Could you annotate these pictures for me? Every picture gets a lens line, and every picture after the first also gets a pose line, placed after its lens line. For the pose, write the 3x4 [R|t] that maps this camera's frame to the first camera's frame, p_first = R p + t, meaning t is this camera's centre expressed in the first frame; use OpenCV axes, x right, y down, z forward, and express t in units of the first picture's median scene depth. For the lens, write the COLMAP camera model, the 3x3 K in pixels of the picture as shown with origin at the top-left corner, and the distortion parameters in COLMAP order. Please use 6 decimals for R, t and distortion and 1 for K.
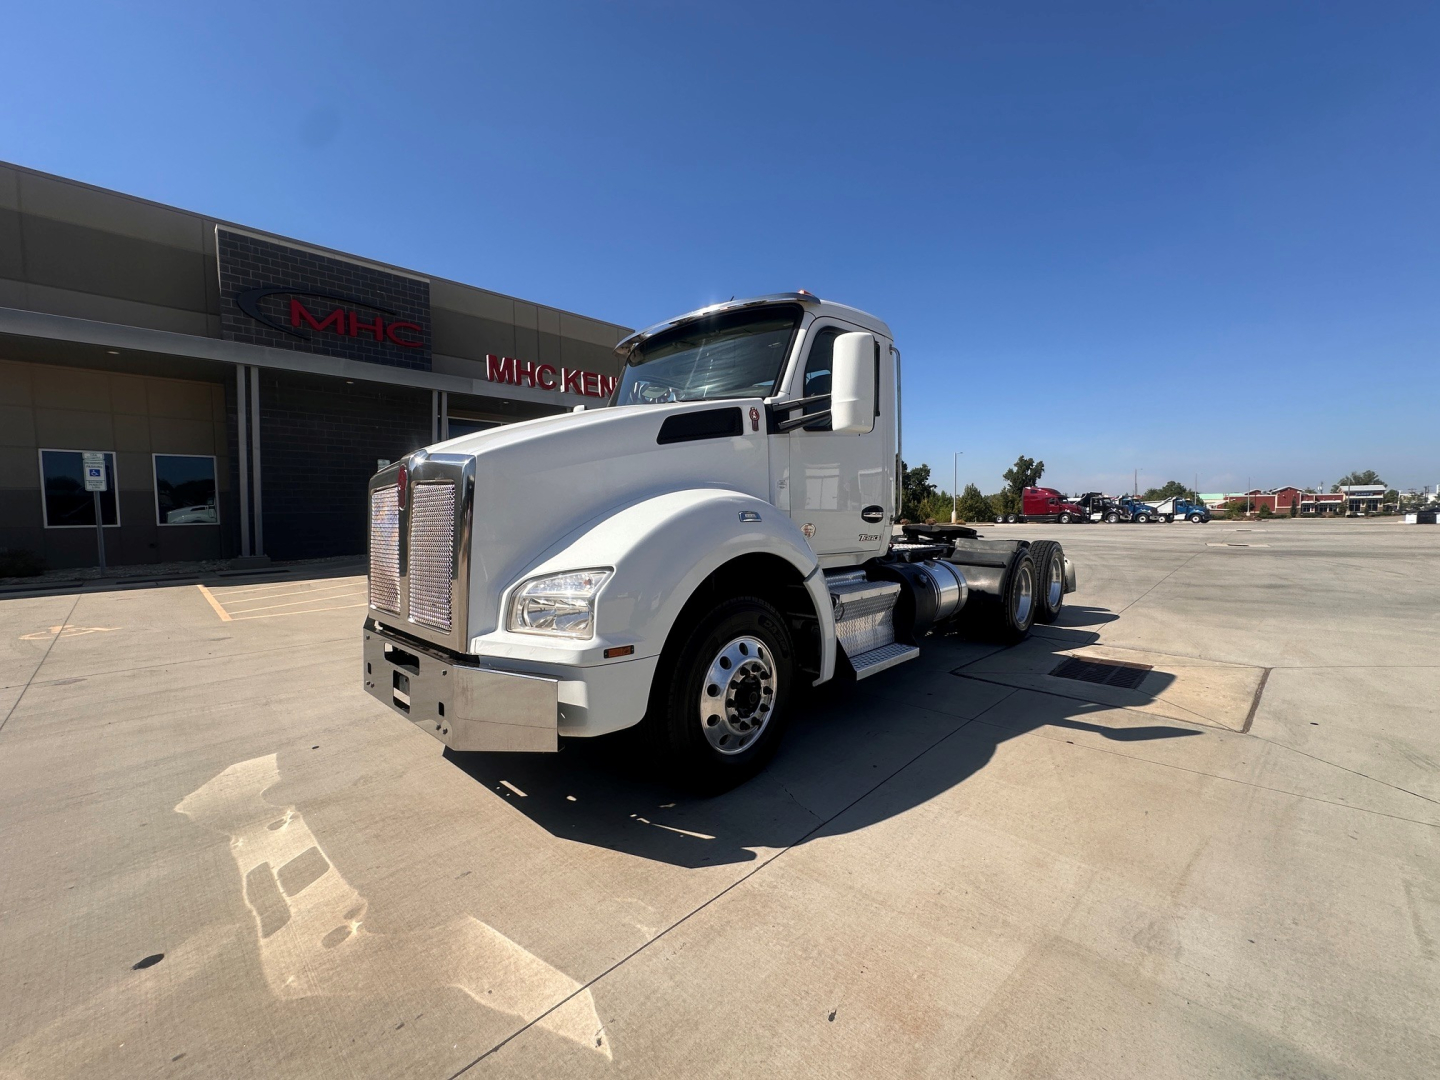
lens RADIAL K [[574.8, 0, 717.5], [0, 574.8, 539.0], [0, 0, 1]] dist [-0.004044, 0.000619]
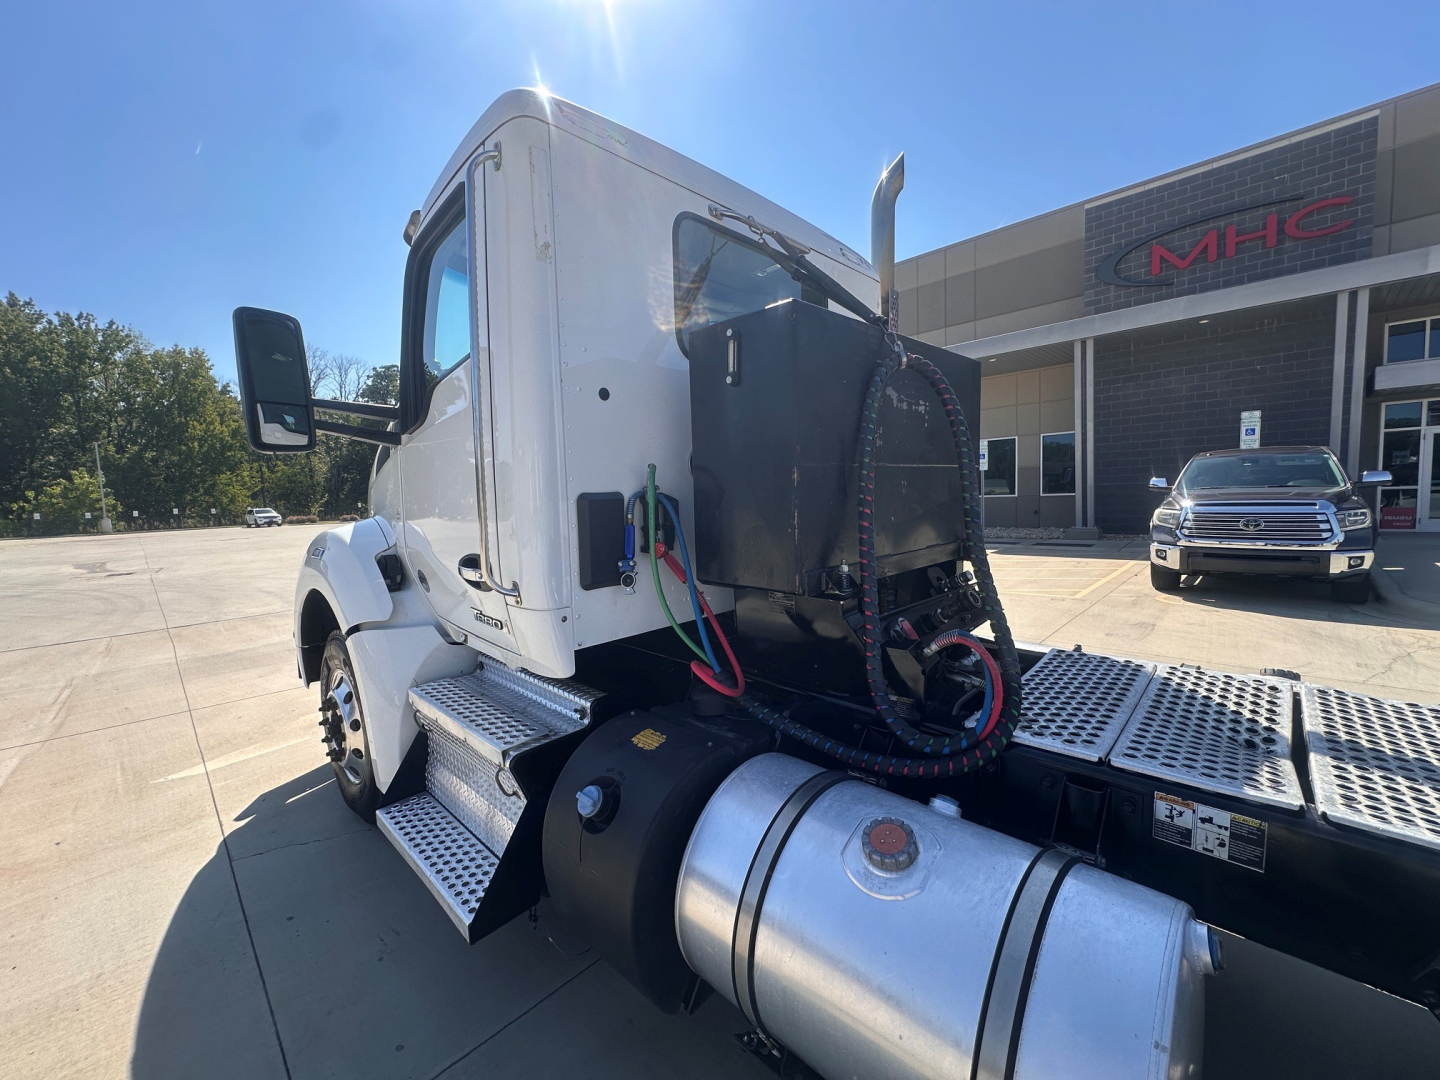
lens RADIAL K [[574.8, 0, 716.7], [0, 574.8, 537.1], [0, 0, 1]] dist [-0.004044, 0.000619]
pose [[-0.005143, 0.088091, -0.996099, 0.196013], [-0.014286, 0.996004, 0.088157, -0.030923], [0.999885, 0.014683, -0.003864, 0.317953]]
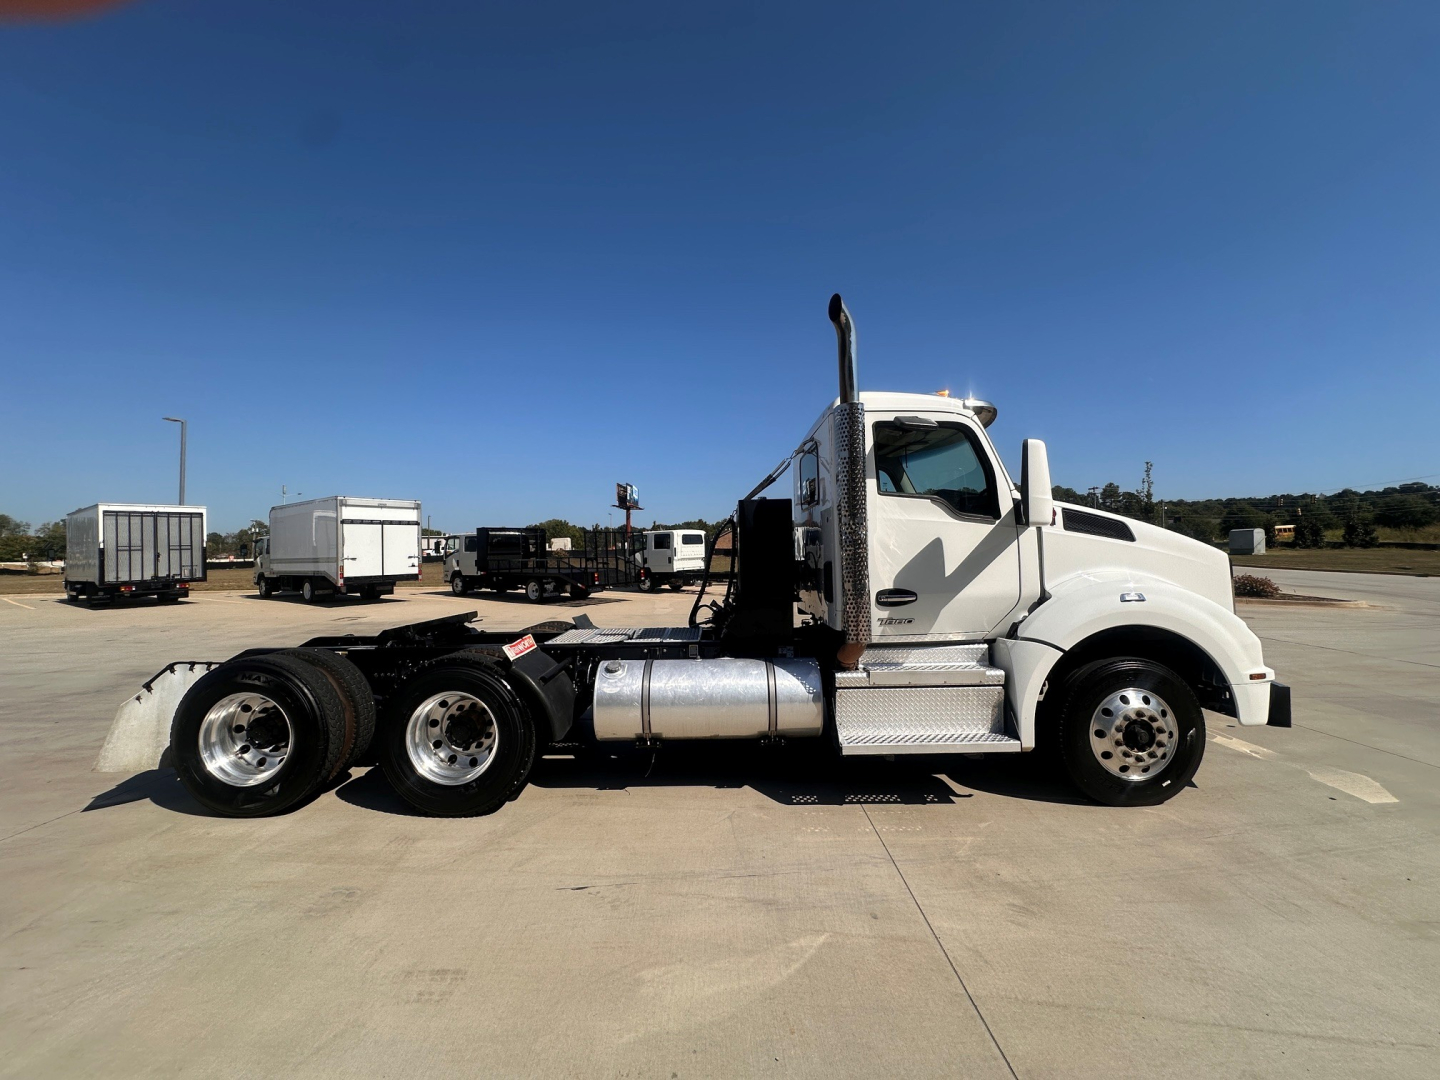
lens RADIAL K [[574.8, 0, 718.4], [0, 574.8, 545.7], [0, 0, 1]] dist [-0.004044, 0.000619]
pose [[-0.692064, 0.029182, 0.721246, -0.157997], [0.052072, 0.998598, 0.009562, -0.045074], [-0.719956, 0.044175, -0.692613, 0.593117]]
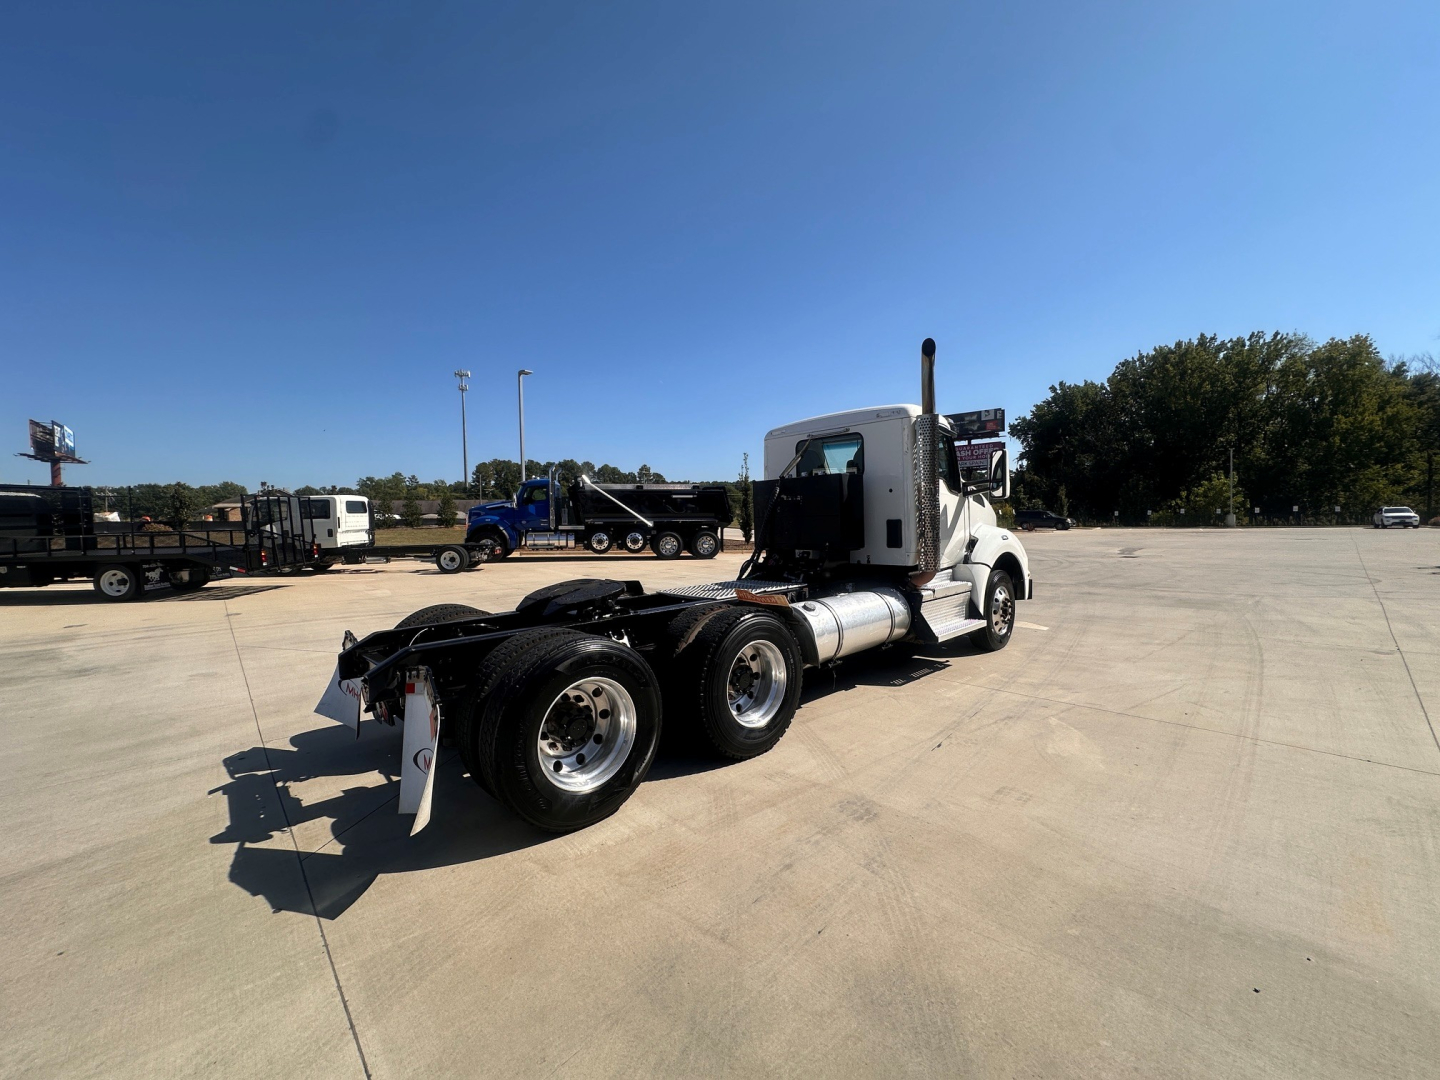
lens RADIAL K [[574.8, 0, 719.1], [0, 574.8, 537.2], [0, 0, 1]] dist [-0.004044, 0.000619]
pose [[-0.997671, 0.029244, 0.061616, 0.097457], [0.034026, 0.996369, 0.078049, -0.055074], [-0.059110, 0.079964, -0.995044, 0.767320]]
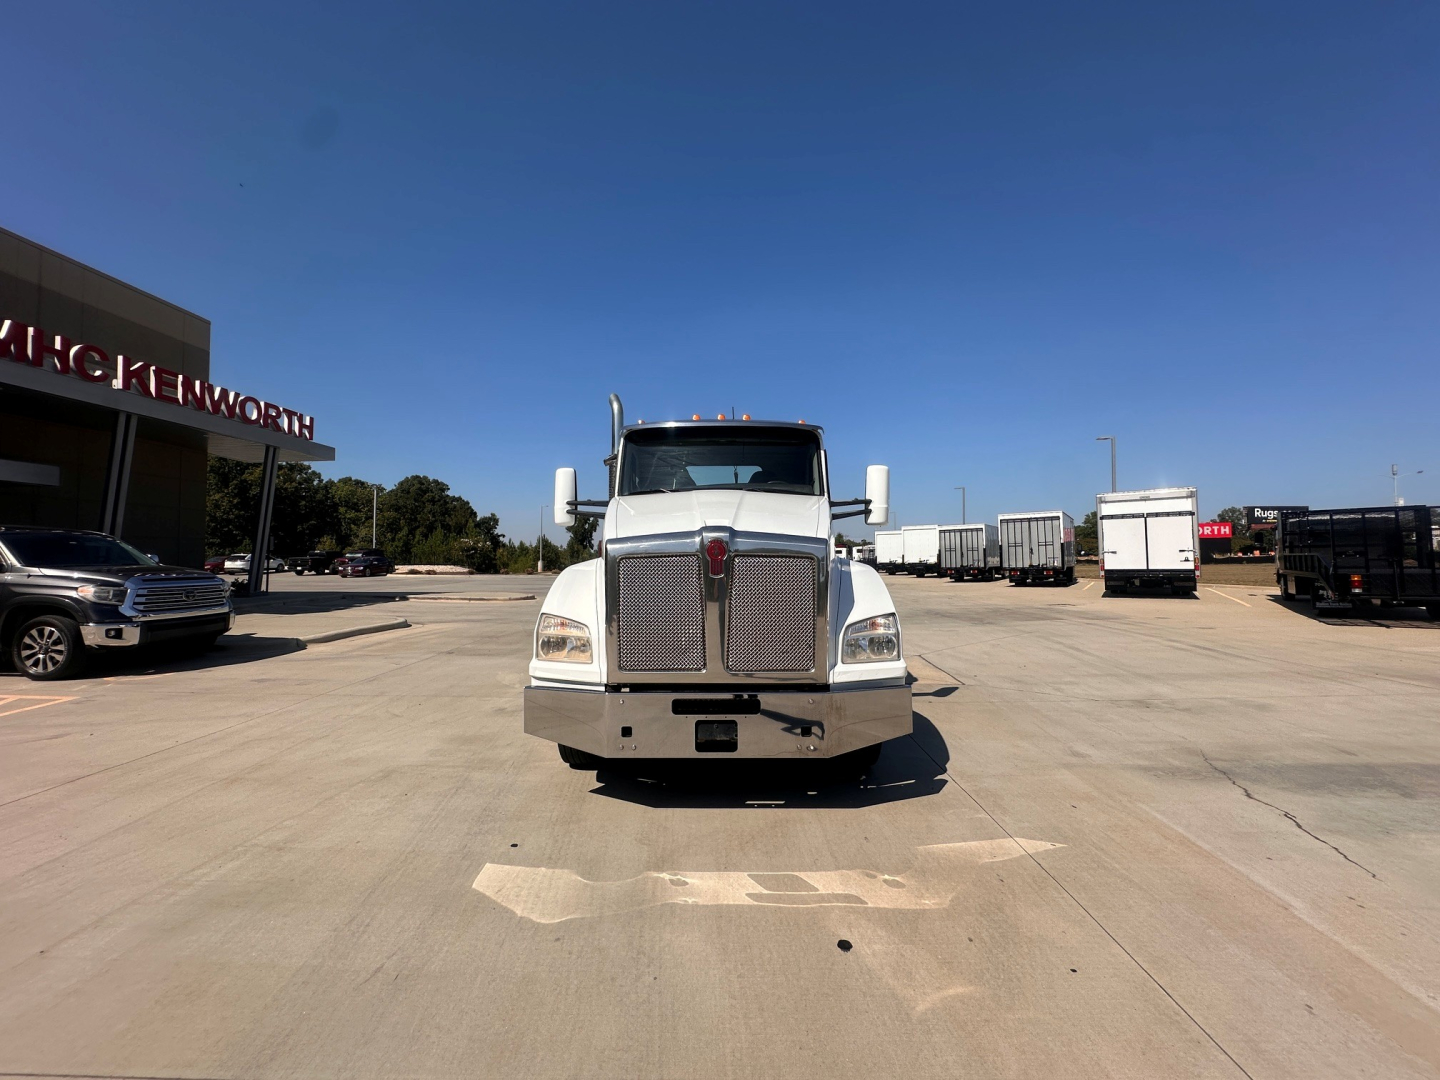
lens RADIAL K [[574.8, 0, 718.0], [0, 574.8, 542.2], [0, 0, 1]] dist [-0.004044, 0.000619]
pose [[0.736007, 0.026954, 0.676437, -0.247007], [0.026309, 0.997313, -0.068365, -0.007851], [-0.676463, 0.068114, 0.733320, 0.024485]]
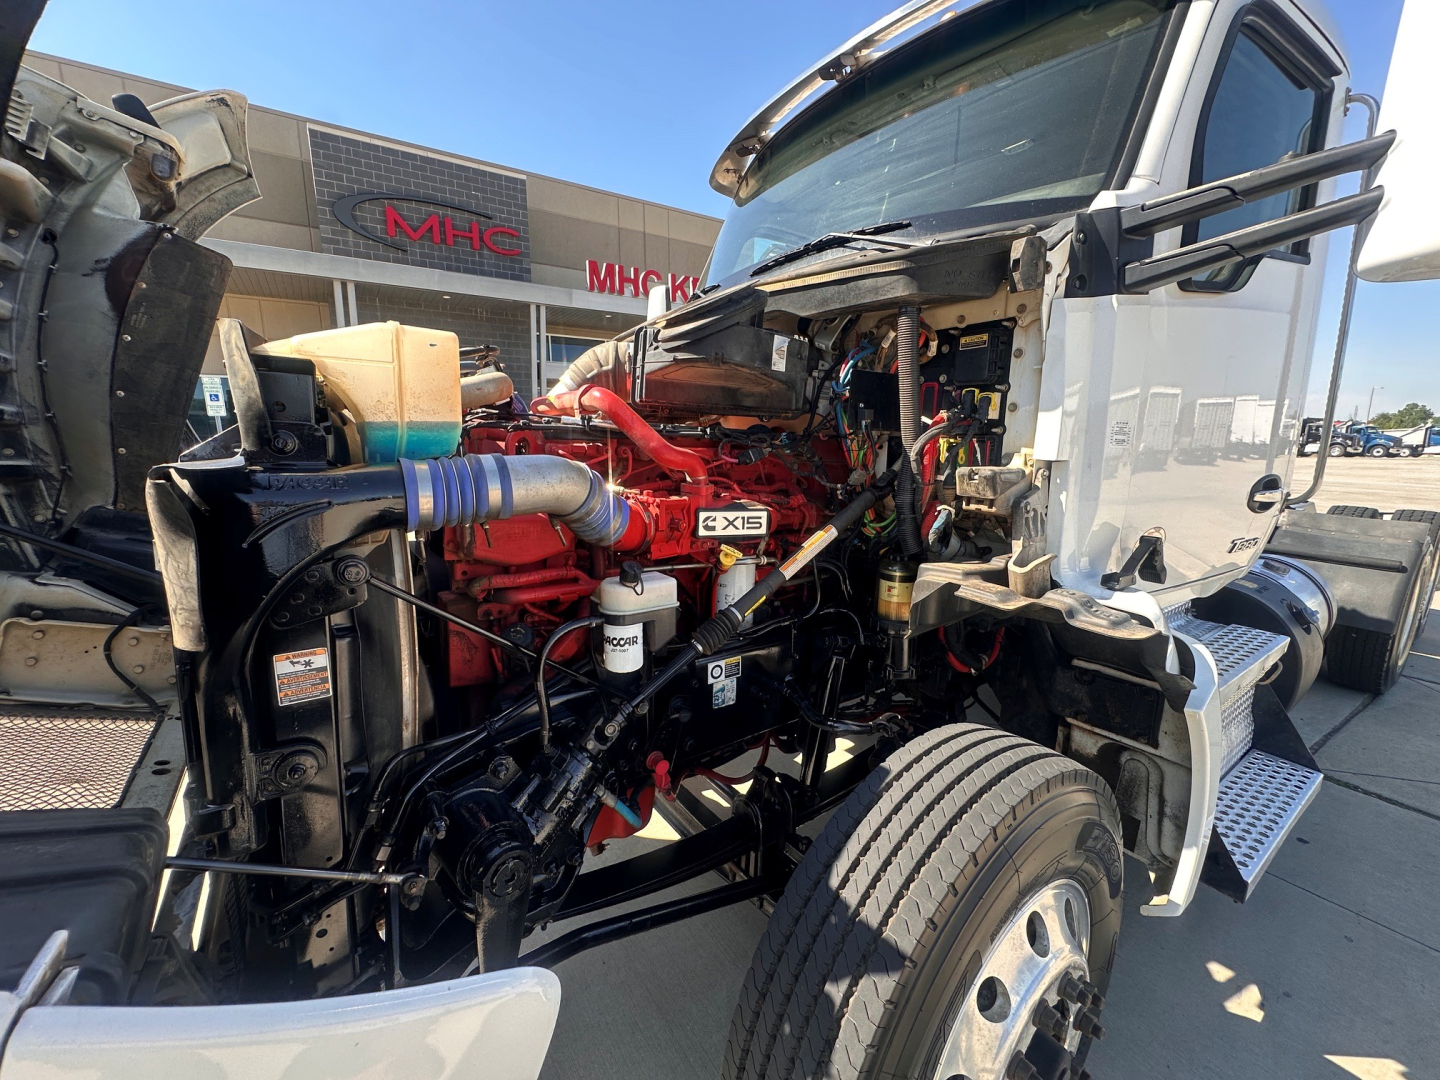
lens RADIAL K [[574.8, 0, 714.8], [0, 574.8, 539.5], [0, 0, 1]] dist [-0.004044, 0.000619]
pose [[0.980432, 0.044584, -0.191745, -0.016715], [-0.018714, 0.990714, 0.134669, -0.016031], [0.195968, -0.128445, 0.972162, 0.127505]]
